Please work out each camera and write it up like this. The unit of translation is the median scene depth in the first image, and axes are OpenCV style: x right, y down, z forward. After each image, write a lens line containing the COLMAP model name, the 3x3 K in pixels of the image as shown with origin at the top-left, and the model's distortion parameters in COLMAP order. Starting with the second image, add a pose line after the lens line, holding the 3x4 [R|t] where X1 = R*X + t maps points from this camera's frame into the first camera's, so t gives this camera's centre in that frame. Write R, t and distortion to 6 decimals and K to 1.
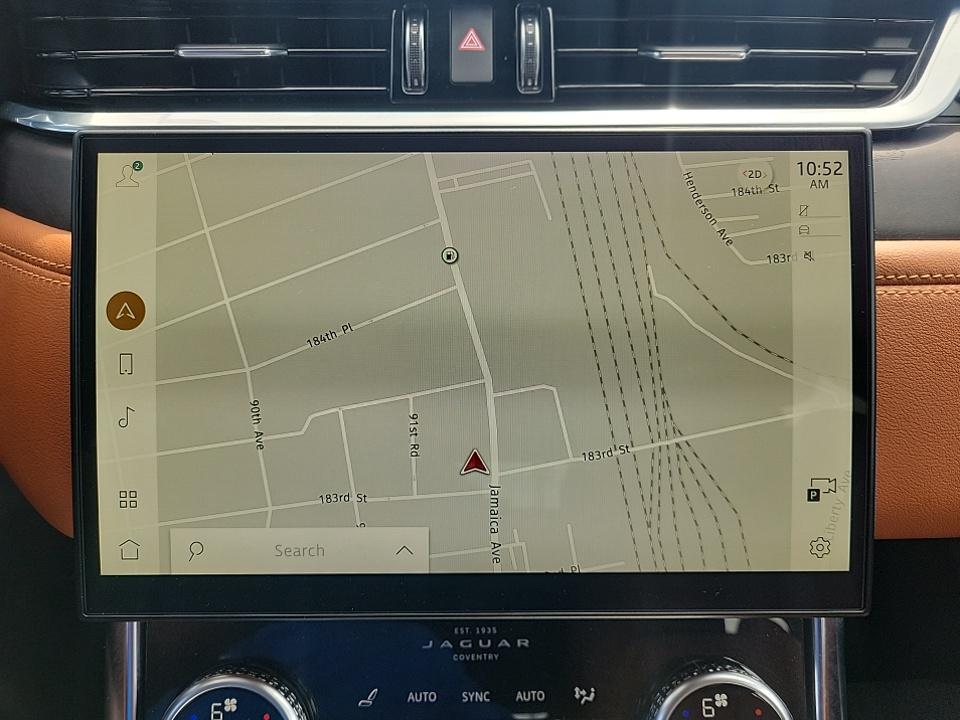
lens RADIAL K [[722.6, 0, 479.8], [0, 722.6, 342.8], [0, 0, 1]] dist [0.031447, -0.004315]
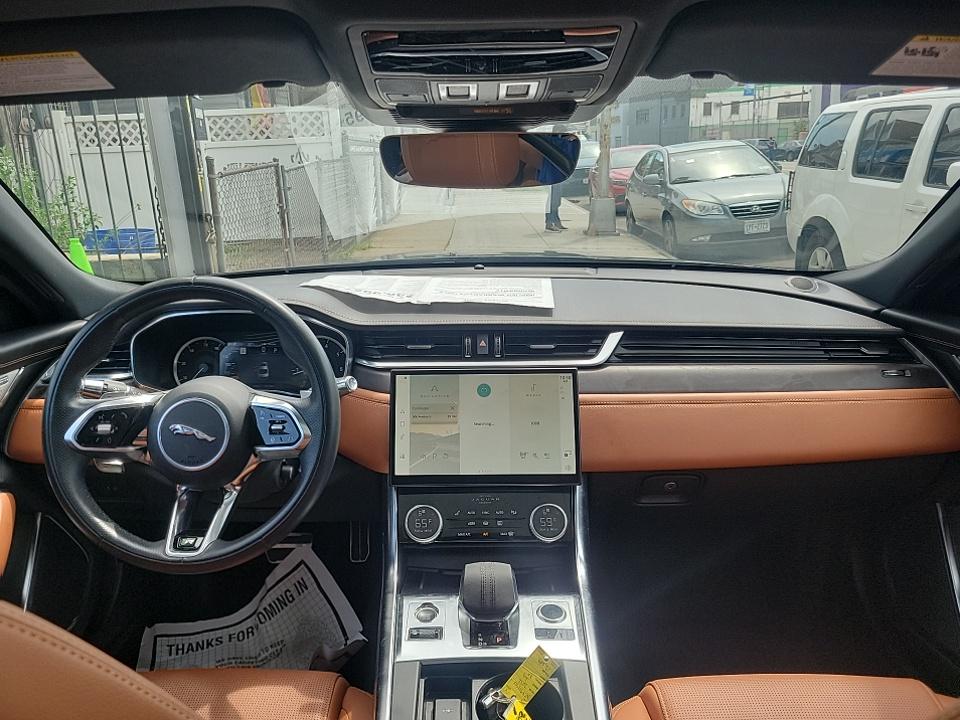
lens RADIAL K [[722.6, 0, 479.8], [0, 722.6, 342.8], [0, 0, 1]] dist [0.031447, -0.004315]
pose [[0.999980, -0.004250, 0.004707, -0.051773], [0.005135, 0.978180, -0.207693, 0.431741], [-0.003722, 0.207713, 0.978183, -3.139734]]
